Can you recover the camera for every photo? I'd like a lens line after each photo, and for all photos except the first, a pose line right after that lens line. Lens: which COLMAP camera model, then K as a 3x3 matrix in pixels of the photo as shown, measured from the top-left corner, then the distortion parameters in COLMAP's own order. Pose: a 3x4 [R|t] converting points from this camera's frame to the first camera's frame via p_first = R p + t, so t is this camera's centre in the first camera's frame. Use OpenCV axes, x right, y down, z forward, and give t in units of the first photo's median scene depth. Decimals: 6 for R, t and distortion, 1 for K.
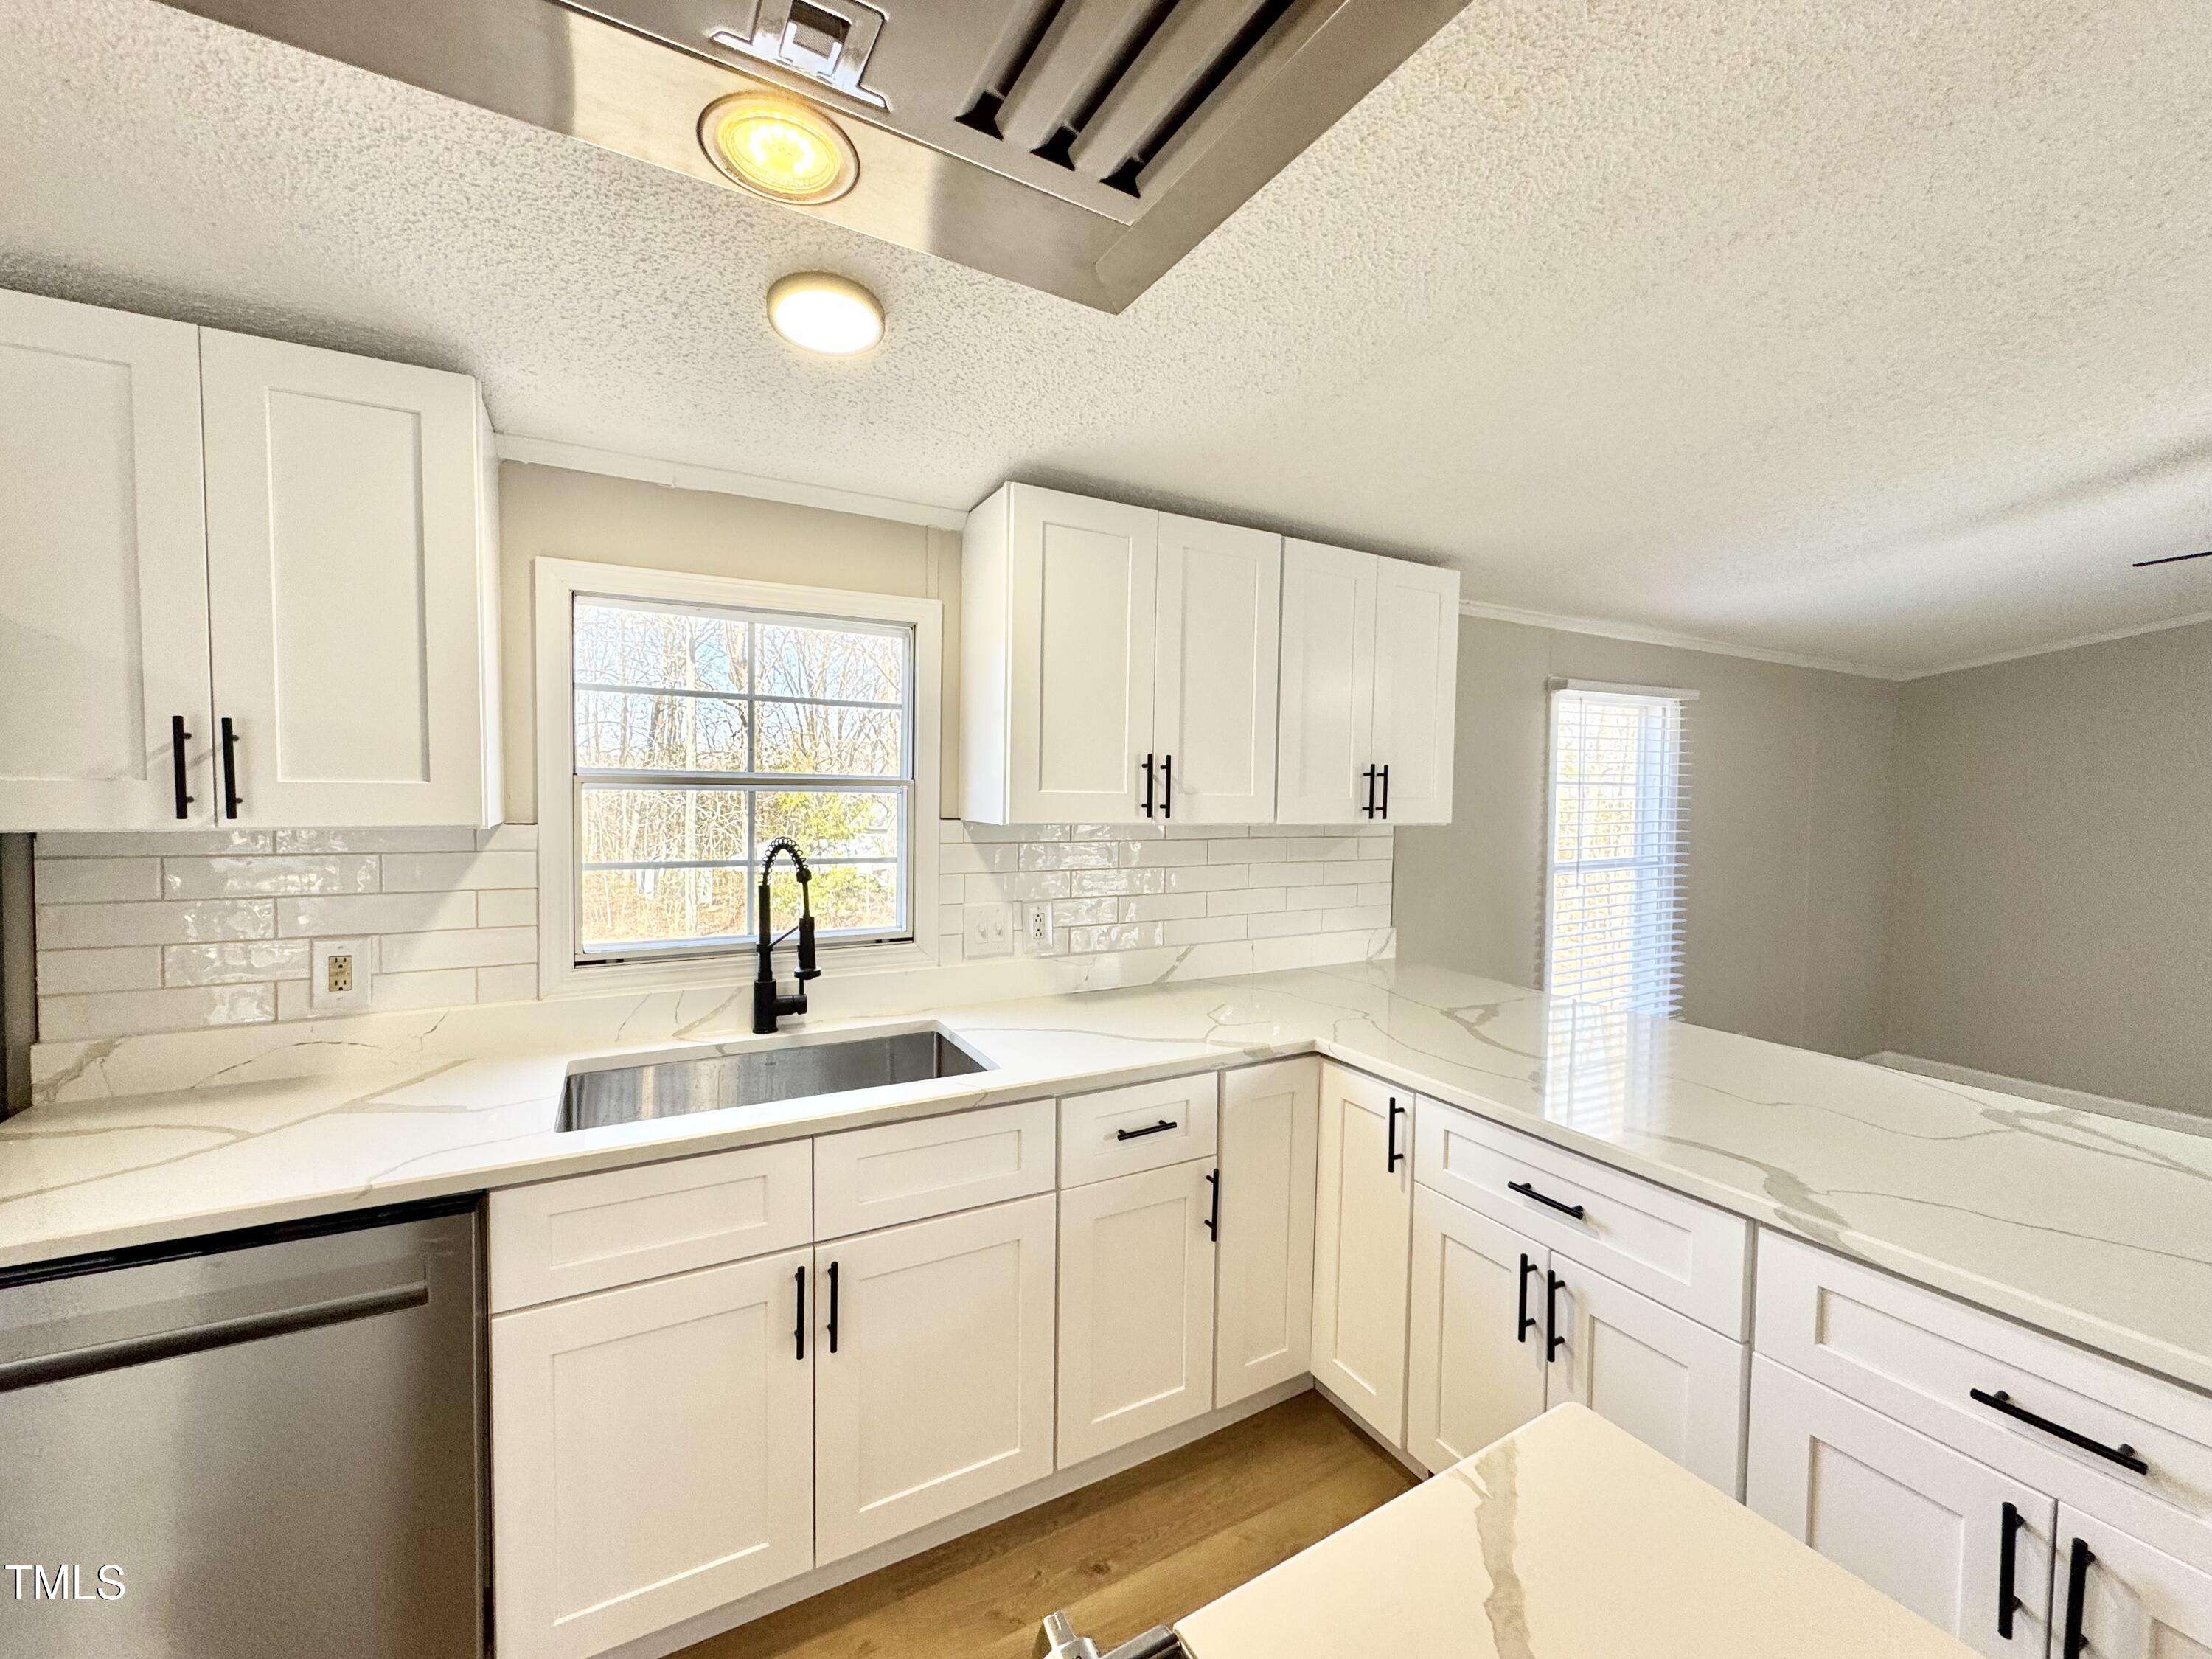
lens RADIAL K [[883.6, 0, 1103.1], [0, 883.6, 828.2], [0, 0, 1]] dist [-0.003299, 0.000581]
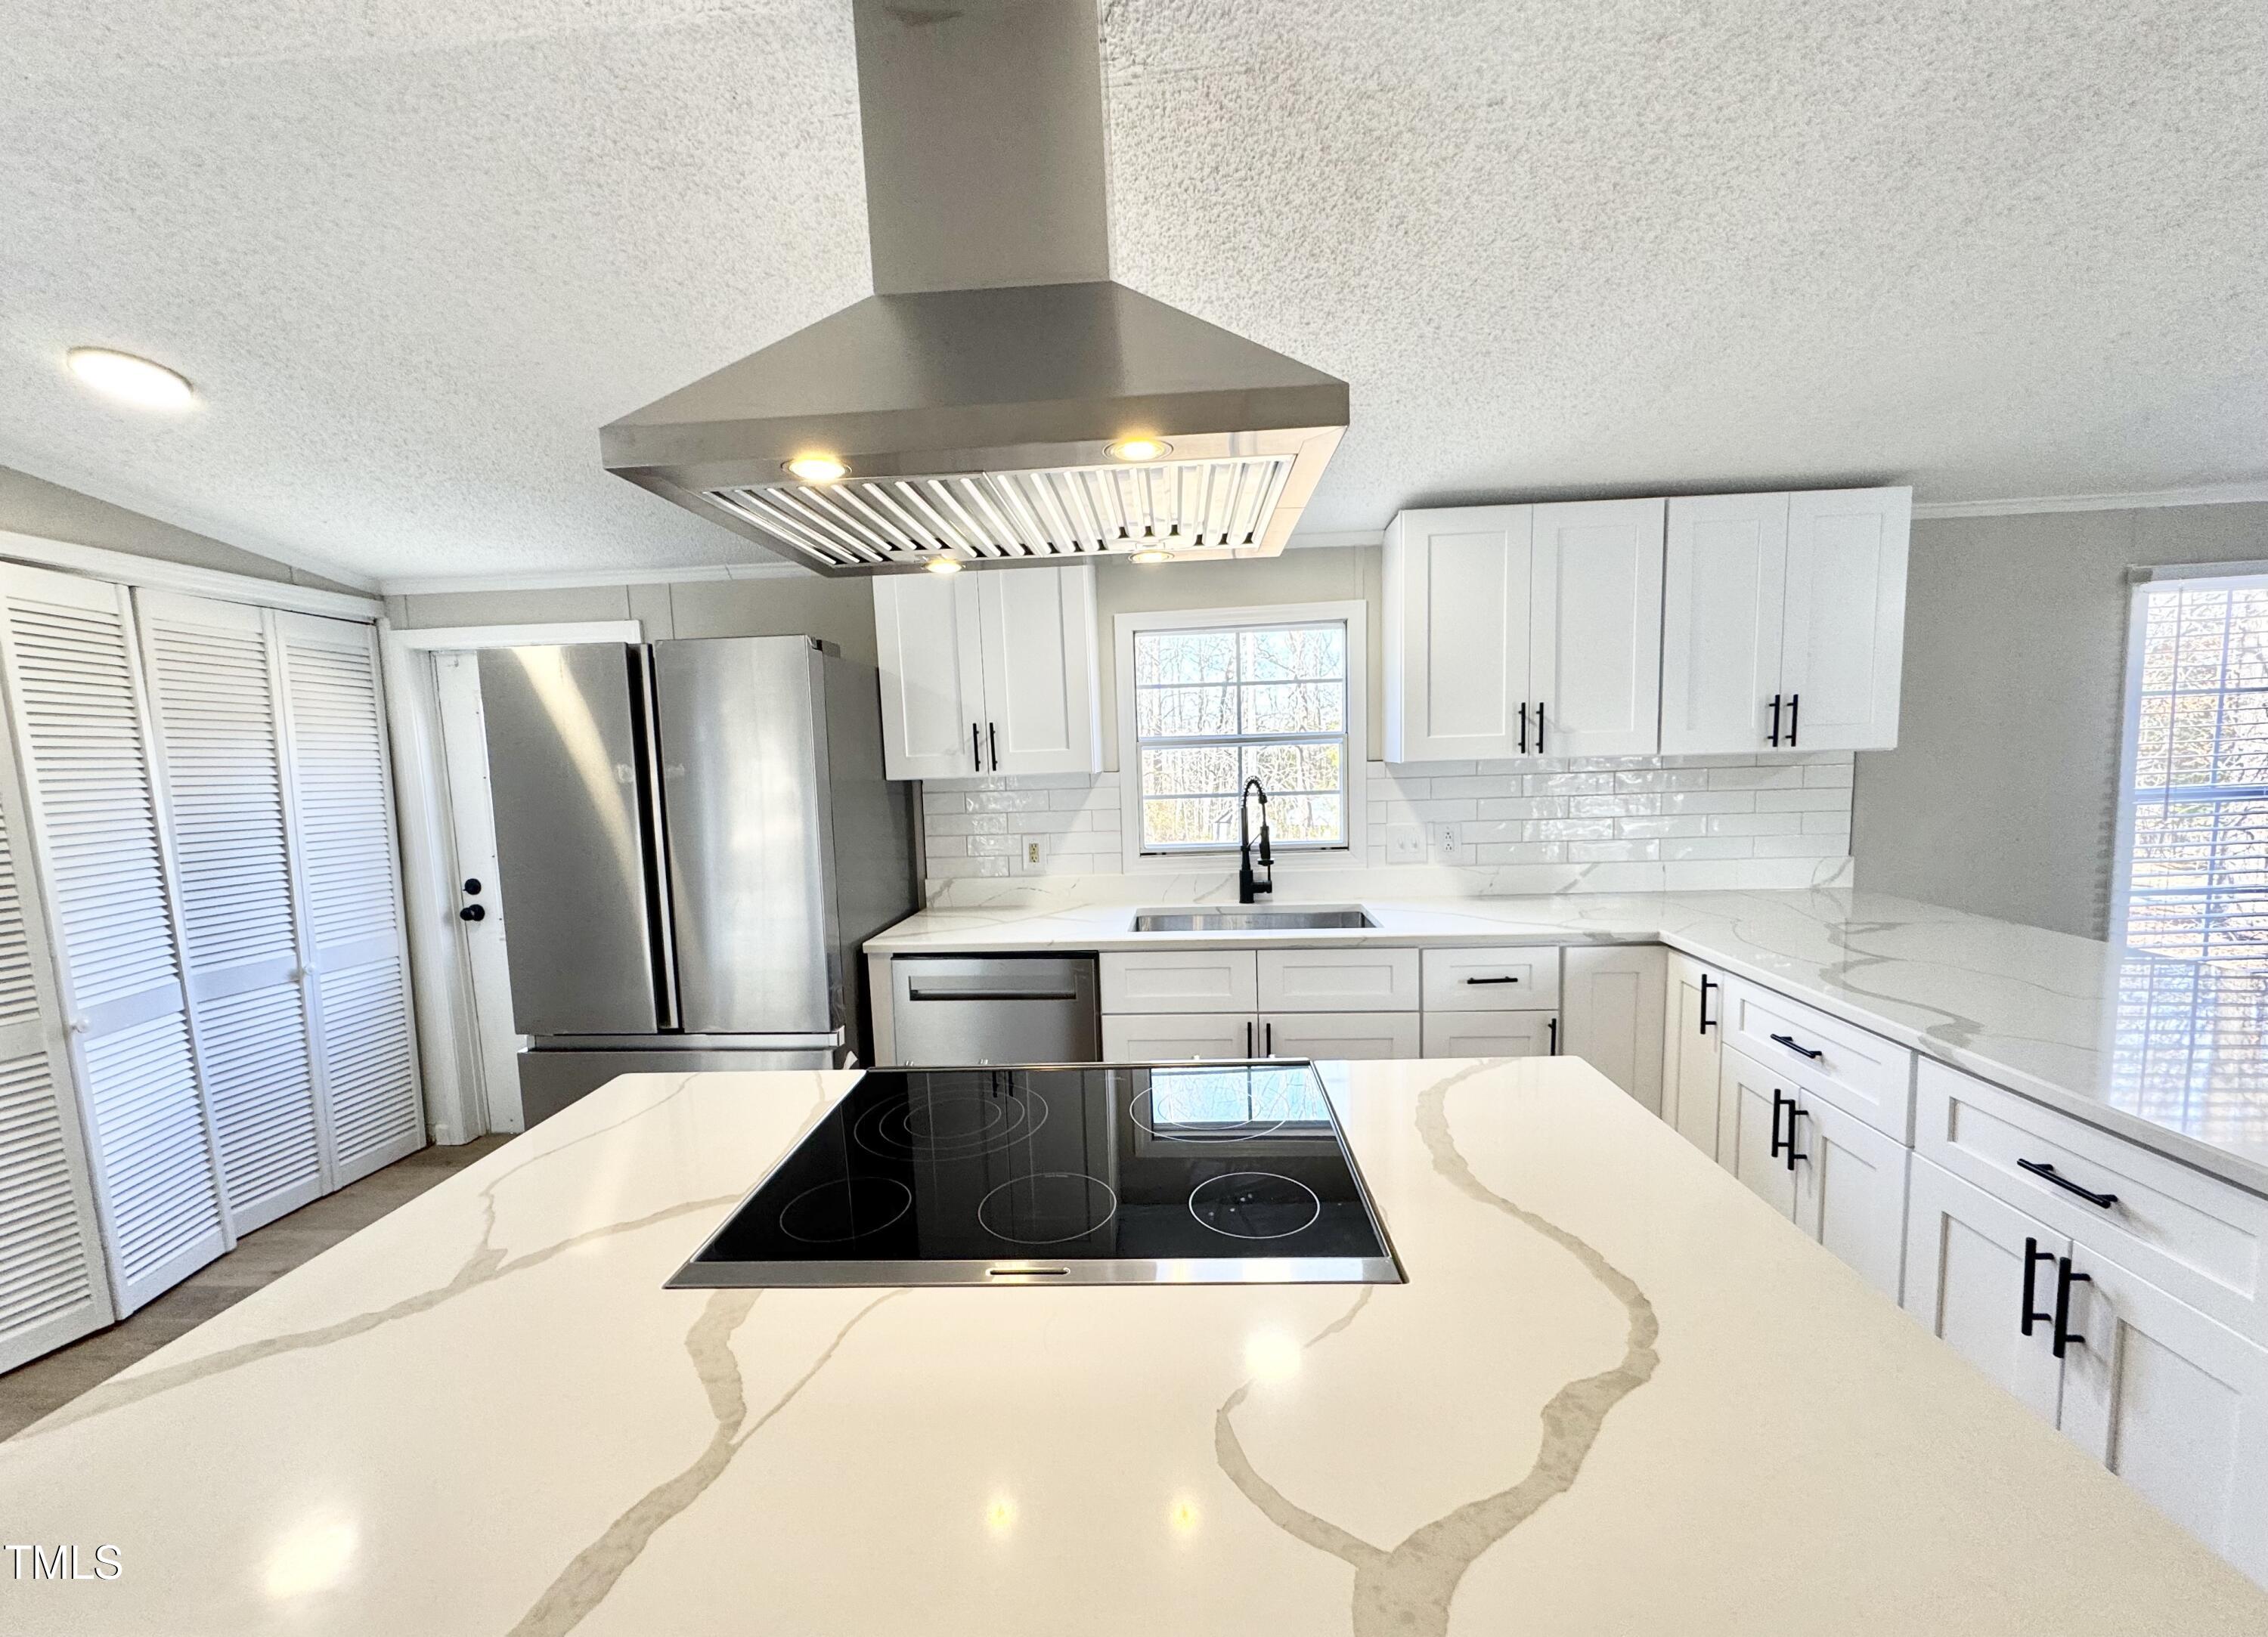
lens RADIAL K [[904.0, 0, 1130.9], [0, 904.0, 848.8], [0, 0, 1]] dist [-0.003026, -0.000531]
pose [[0.836401, 0.015998, -0.547884, 0.328492], [0.023661, 0.997588, 0.065249, 0.029848], [0.547606, -0.067538, 0.834006, -0.444916]]
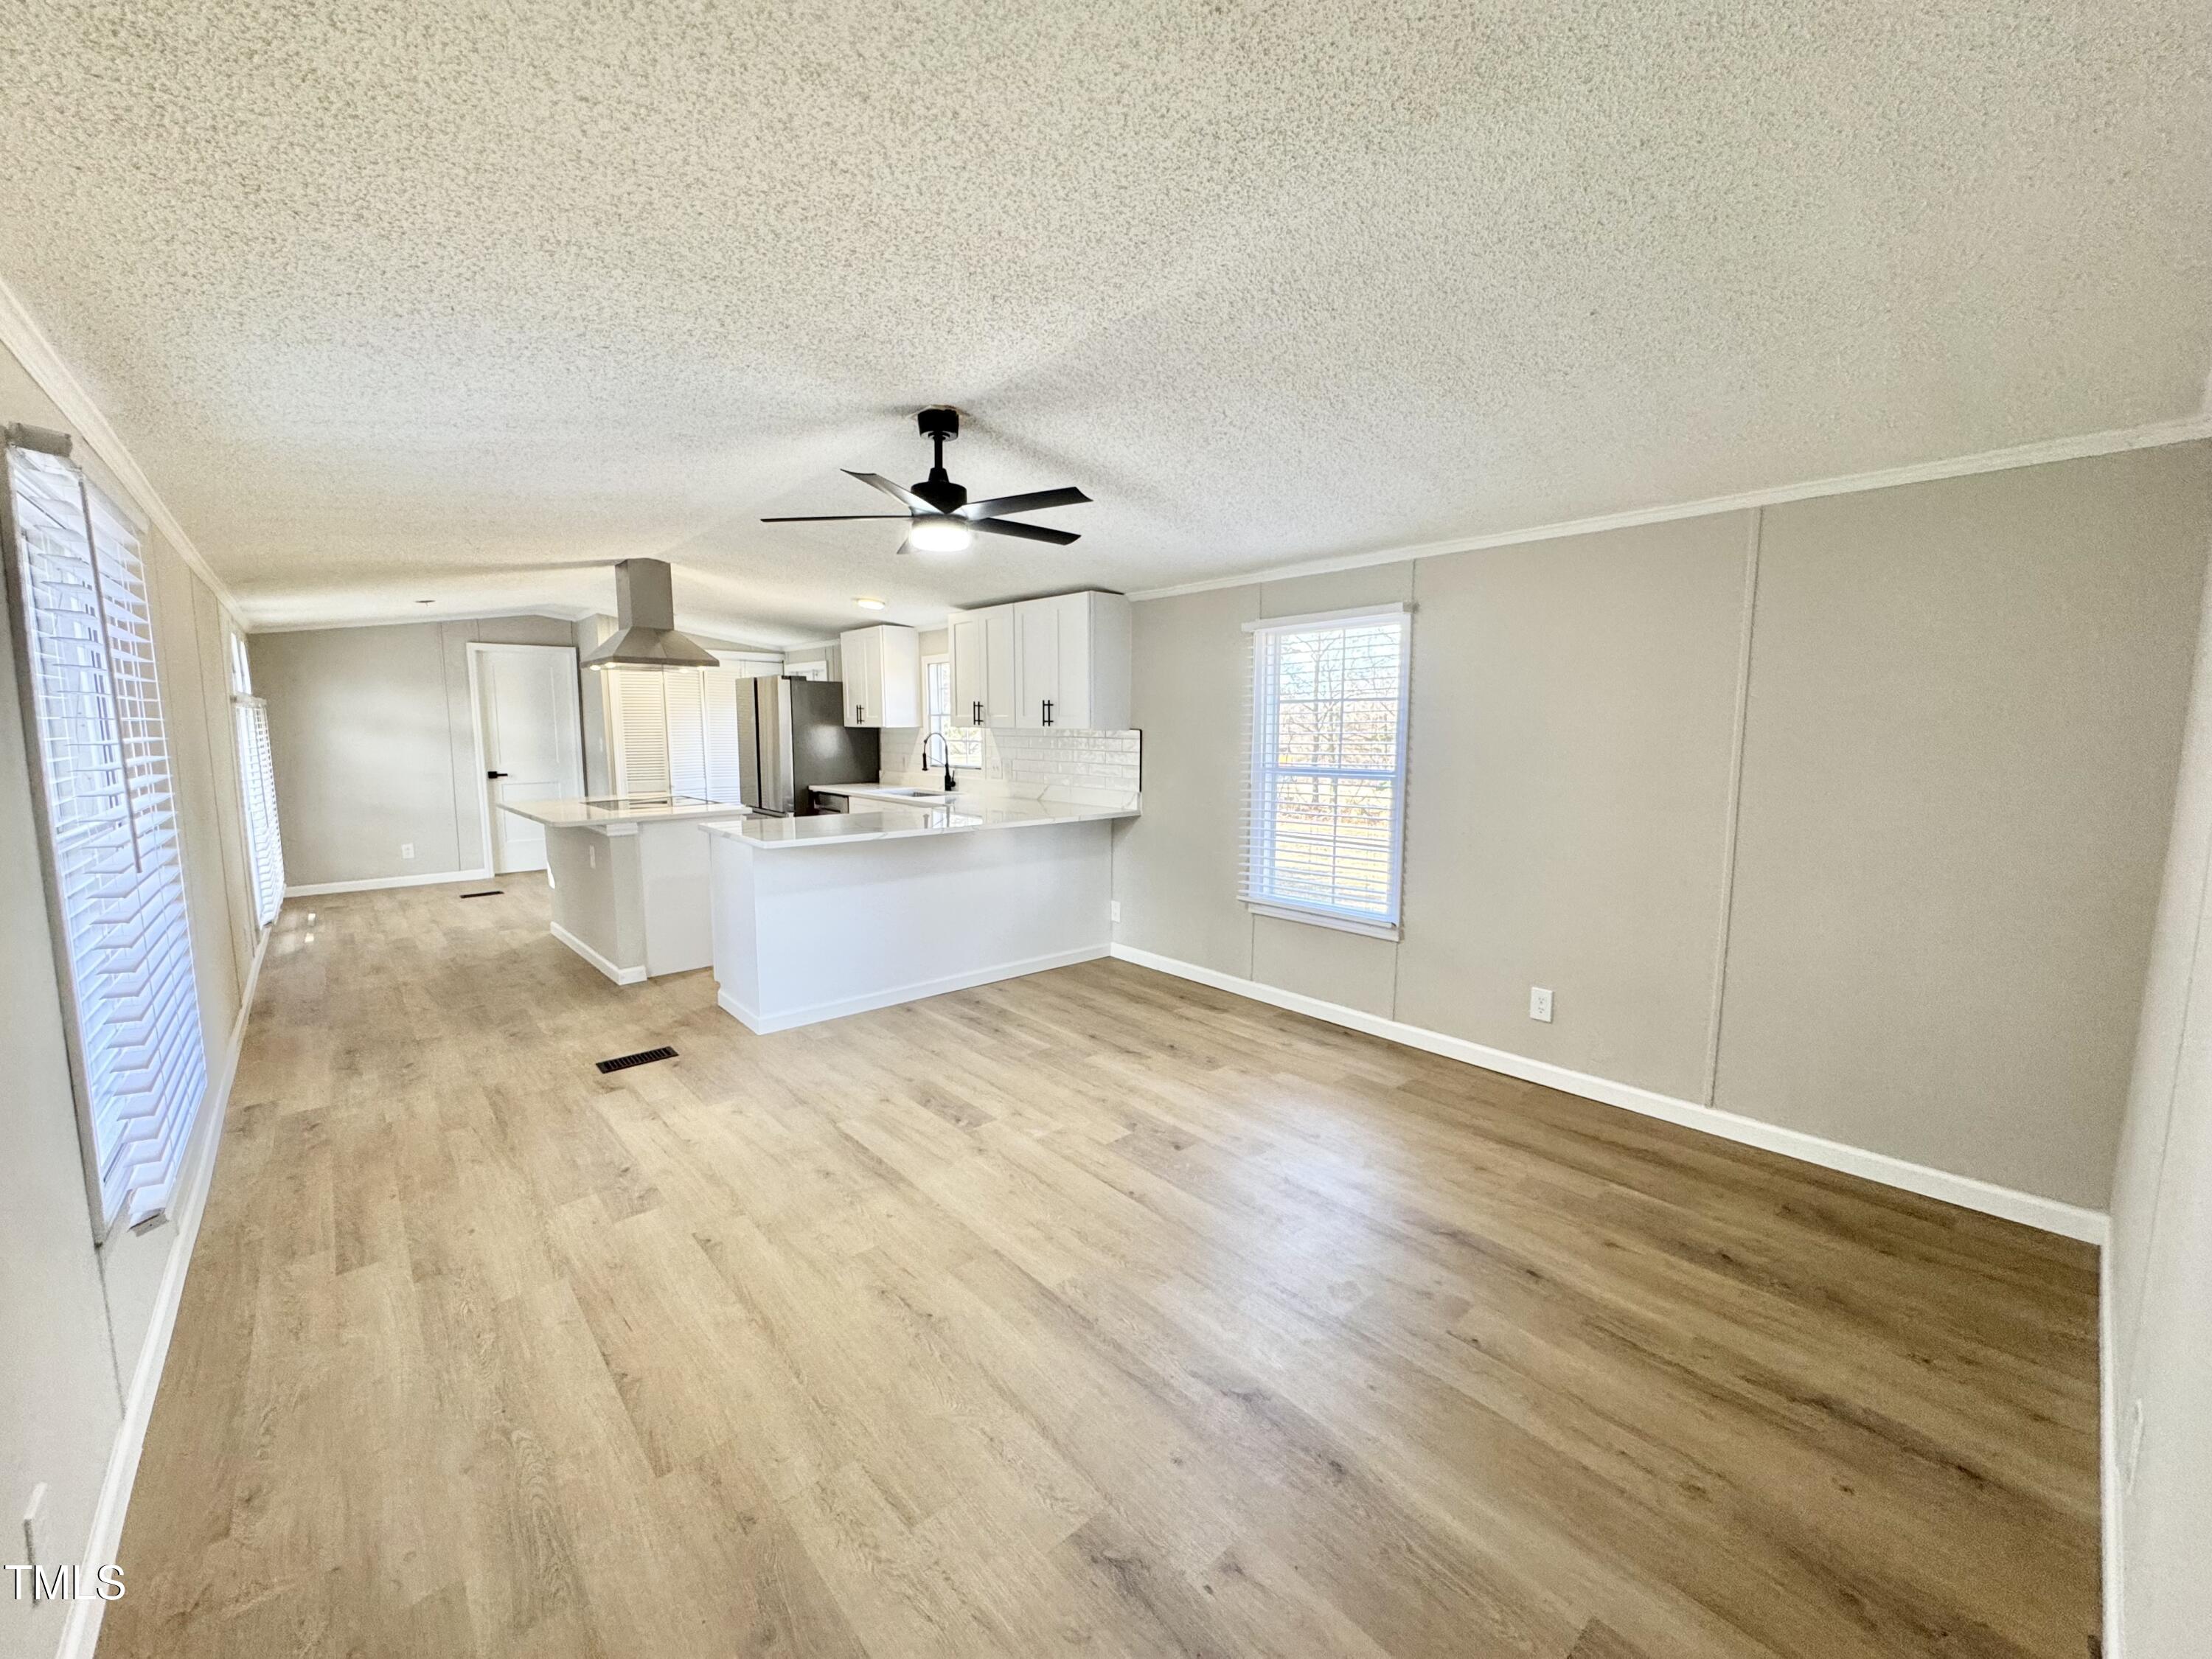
lens RADIAL K [[883.6, 0, 1101.0], [0, 883.6, 828.4], [0, 0, 1]] dist [-0.003299, 0.000581]
pose [[0.218104, 0.102666, -0.970510, 3.135832], [-0.036961, 0.994607, 0.096909, 0.029904], [0.975225, 0.014734, 0.220722, 0.877124]]
